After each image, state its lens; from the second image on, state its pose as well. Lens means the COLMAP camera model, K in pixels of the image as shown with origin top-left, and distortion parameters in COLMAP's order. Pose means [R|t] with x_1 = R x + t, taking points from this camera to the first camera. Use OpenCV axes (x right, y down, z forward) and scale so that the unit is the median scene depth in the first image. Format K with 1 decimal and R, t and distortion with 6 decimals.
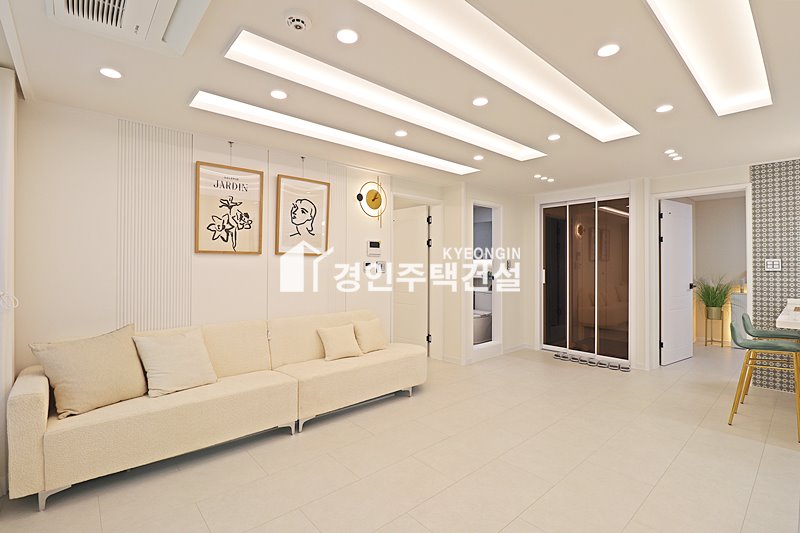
lens RADIAL K [[371.1, 0, 400.8], [0, 371.1, 260.9], [0, 0, 1]] dist [0.001436, -0.015535]
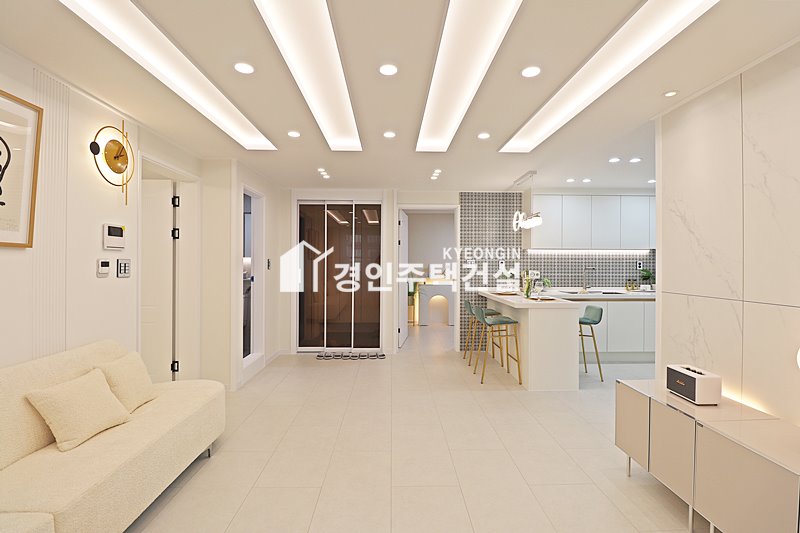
lens RADIAL K [[366.9, 0, 402.4], [0, 366.9, 261.6], [0, 0, 1]] dist [0.000105, -0.014789]
pose [[0.642754, 0.003856, 0.766063, -0.225612], [-0.008789, 0.999959, 0.002341, 0.000434], [-0.766022, -0.008238, 0.642761, 0.253898]]
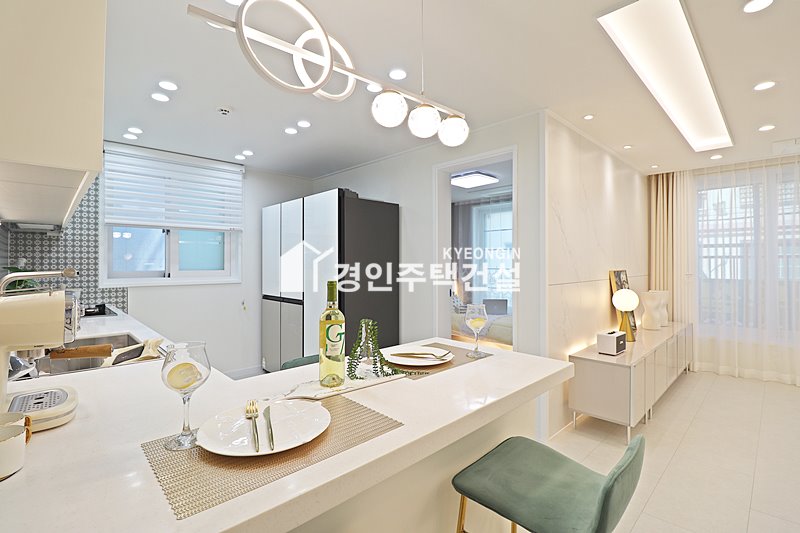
lens RADIAL K [[369.5, 0, 400.2], [0, 369.5, 262.9], [0, 0, 1]] dist [-0.001440, -0.015600]
pose [[-0.999315, 0.003887, -0.036790, 0.794817], [0.004152, 0.999966, -0.007140, 0.013897], [0.036761, -0.007287, -0.999298, 0.934513]]
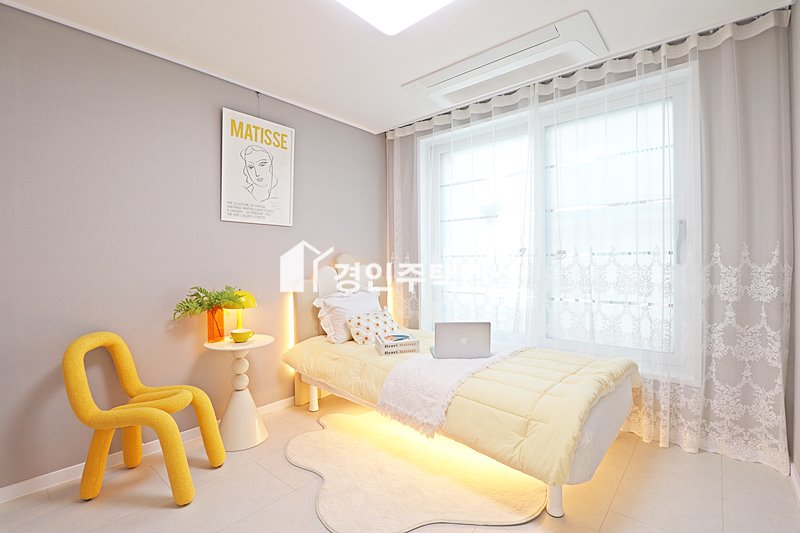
lens RADIAL K [[366.9, 0, 402.4], [0, 366.9, 261.6], [0, 0, 1]] dist [0.000105, -0.014789]
pose [[-0.989586, 0.002997, -0.143910, 0.586425], [0.003975, 0.999971, -0.006514, 0.042173], [0.143886, -0.007019, -0.989569, 0.192163]]
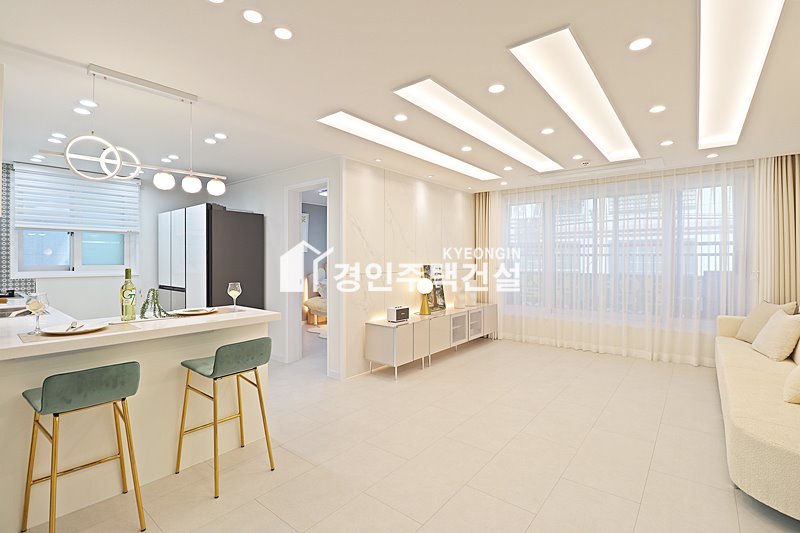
lens RADIAL K [[366.9, 0, 402.4], [0, 366.9, 261.6], [0, 0, 1]] dist [0.000105, -0.014789]
pose [[-0.986515, 0.002679, -0.163650, 0.530800], [0.002730, 0.999996, -0.000083, 0.016060], [0.163650, -0.000529, -0.986518, 1.249318]]
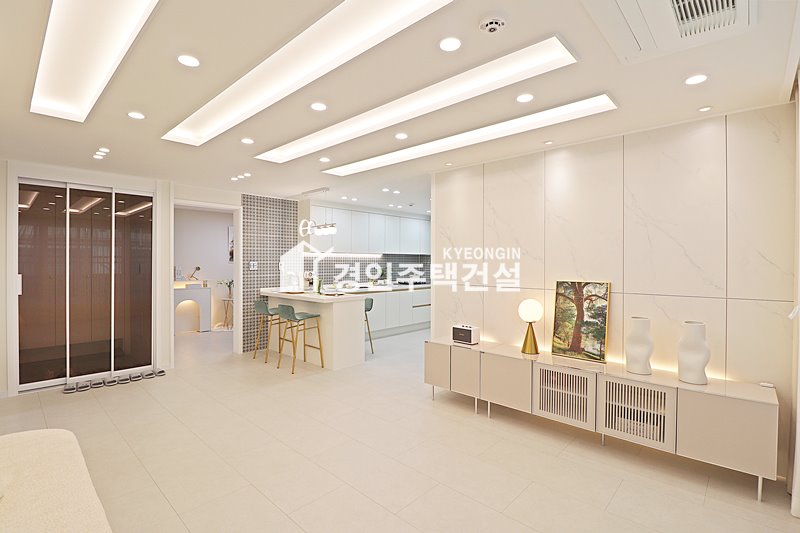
lens RADIAL K [[369.5, 0, 400.2], [0, 369.5, 262.9], [0, 0, 1]] dist [-0.001440, -0.015600]
pose [[-0.097210, -0.000273, 0.995264, -0.449942], [-0.009628, 0.999953, -0.000666, -0.004611], [-0.995217, -0.009647, -0.097208, 0.501936]]
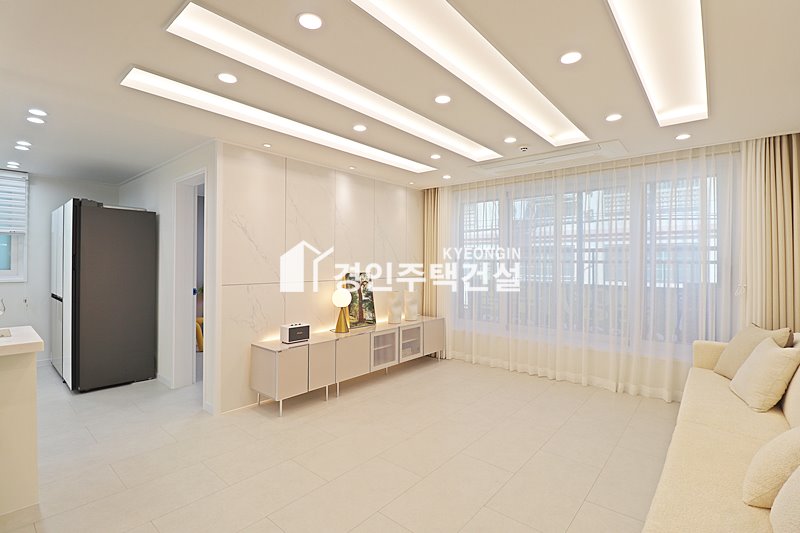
lens RADIAL K [[371.1, 0, 400.8], [0, 371.1, 260.9], [0, 0, 1]] dist [0.001436, -0.015535]
pose [[-0.990786, -0.004672, -0.135358, 0.260254], [-0.003371, 0.999946, -0.009844, 0.004873], [0.135397, -0.009297, -0.990748, 1.117063]]
